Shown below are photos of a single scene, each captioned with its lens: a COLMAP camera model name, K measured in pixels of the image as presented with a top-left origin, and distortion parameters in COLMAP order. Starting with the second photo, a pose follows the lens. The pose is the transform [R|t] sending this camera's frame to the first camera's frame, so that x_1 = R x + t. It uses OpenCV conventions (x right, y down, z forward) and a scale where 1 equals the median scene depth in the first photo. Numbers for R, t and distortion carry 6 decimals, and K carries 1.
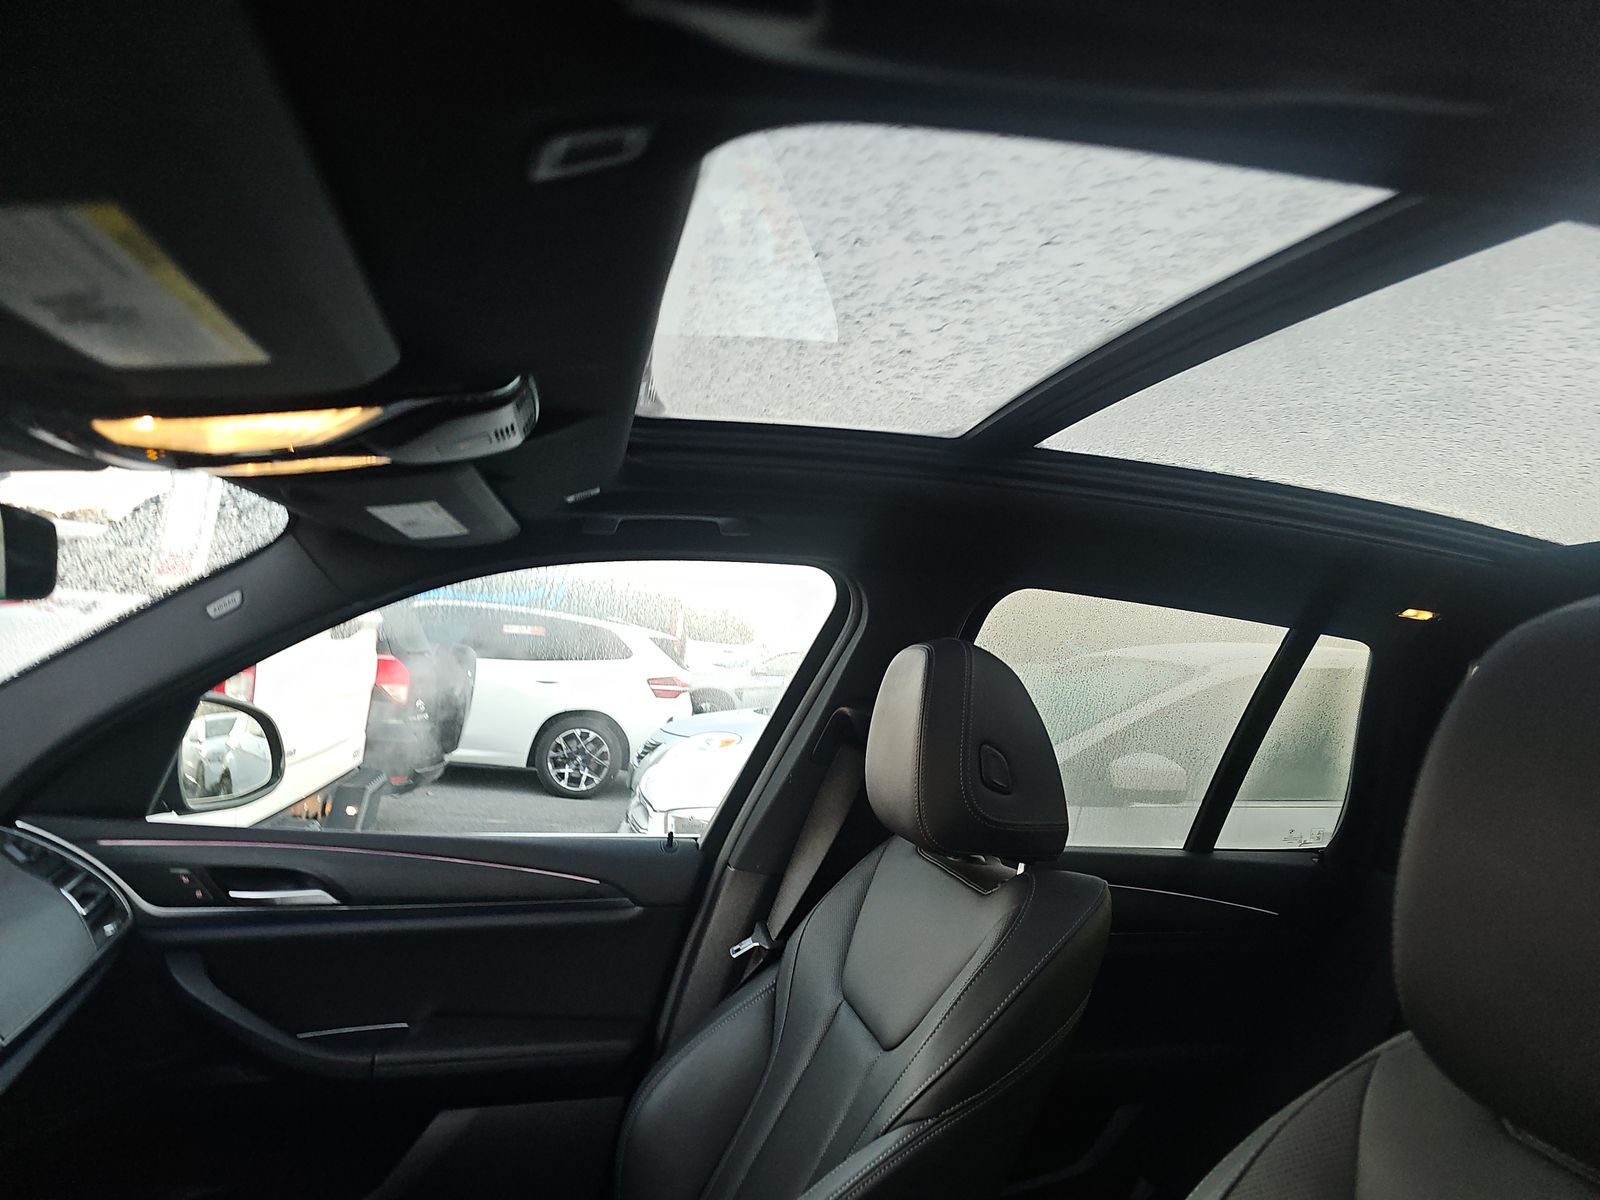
lens RADIAL K [[1045.3, 0, 794.3], [0, 1045.3, 611.1], [0, 0, 1]] dist [0.085737, -0.074379]
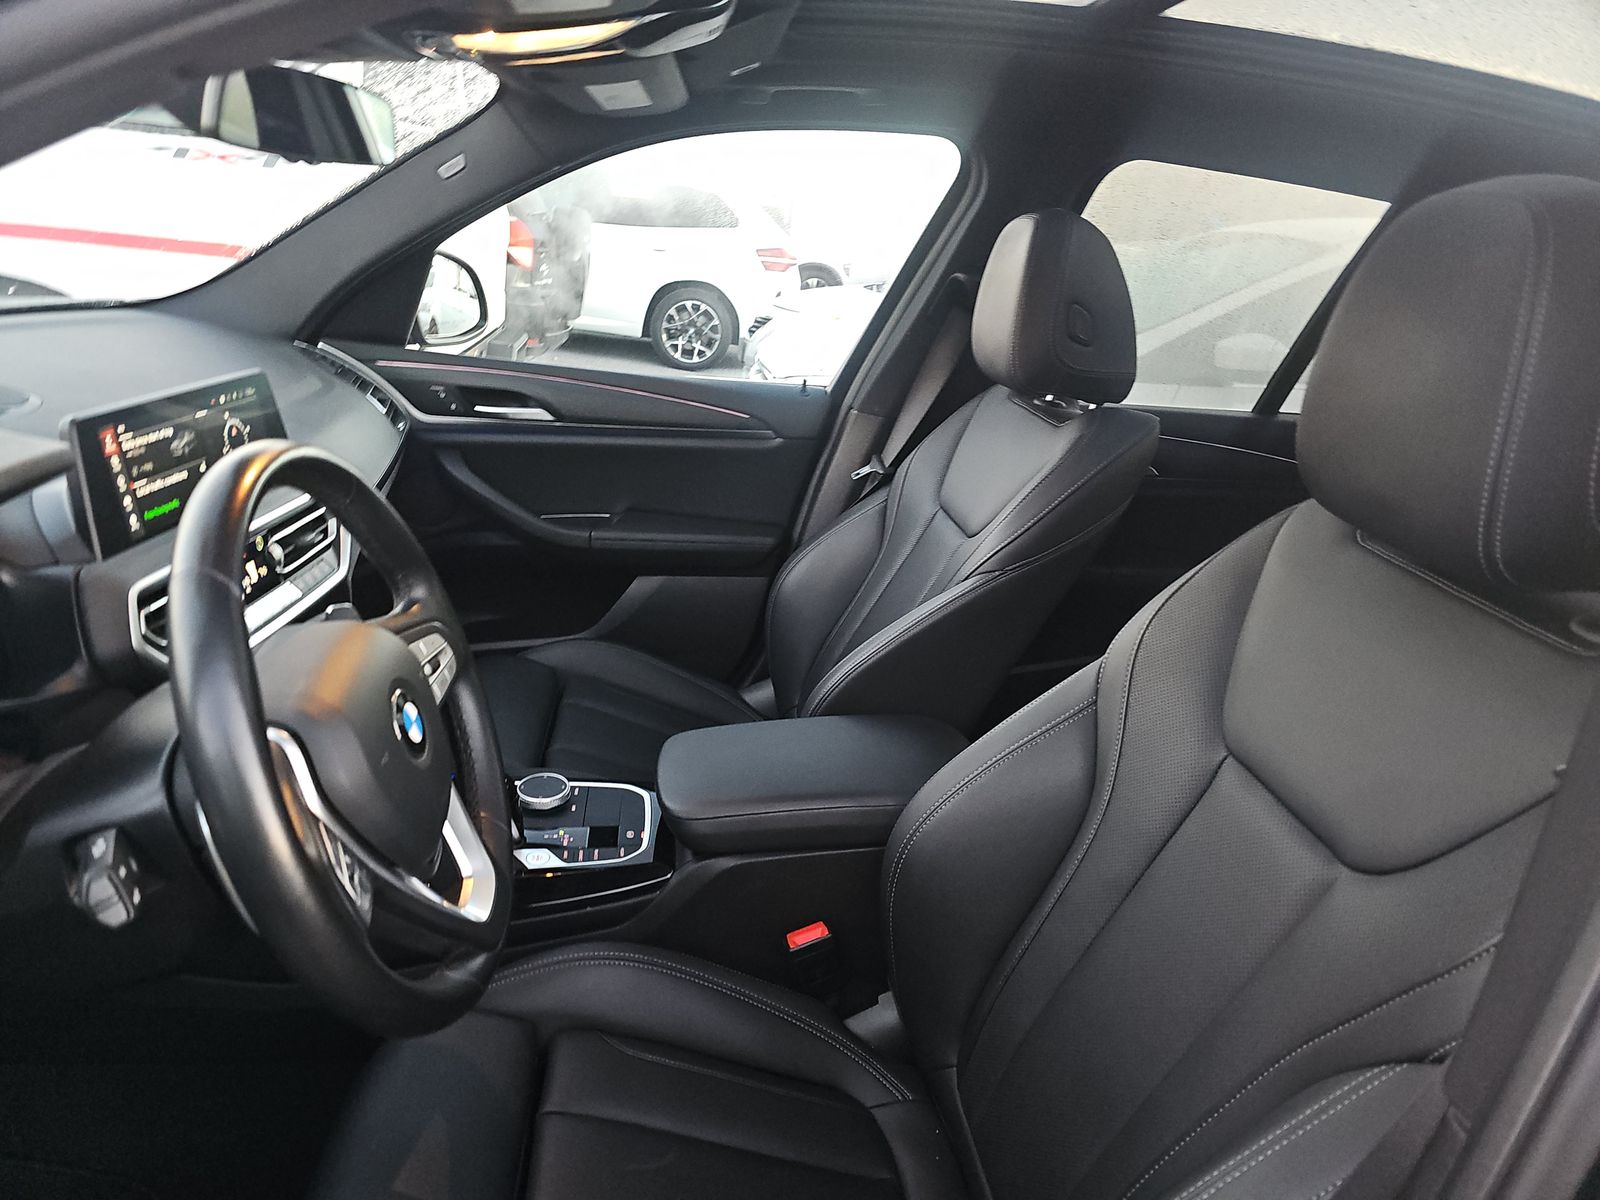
lens RADIAL K [[1045.3, 0, 794.3], [0, 1045.3, 611.1], [0, 0, 1]] dist [0.085737, -0.074379]
pose [[0.994843, 0.052749, -0.086626, -0.011625], [-0.015677, 0.923822, 0.382500, -0.006168], [0.100203, -0.379170, 0.919886, -0.222323]]
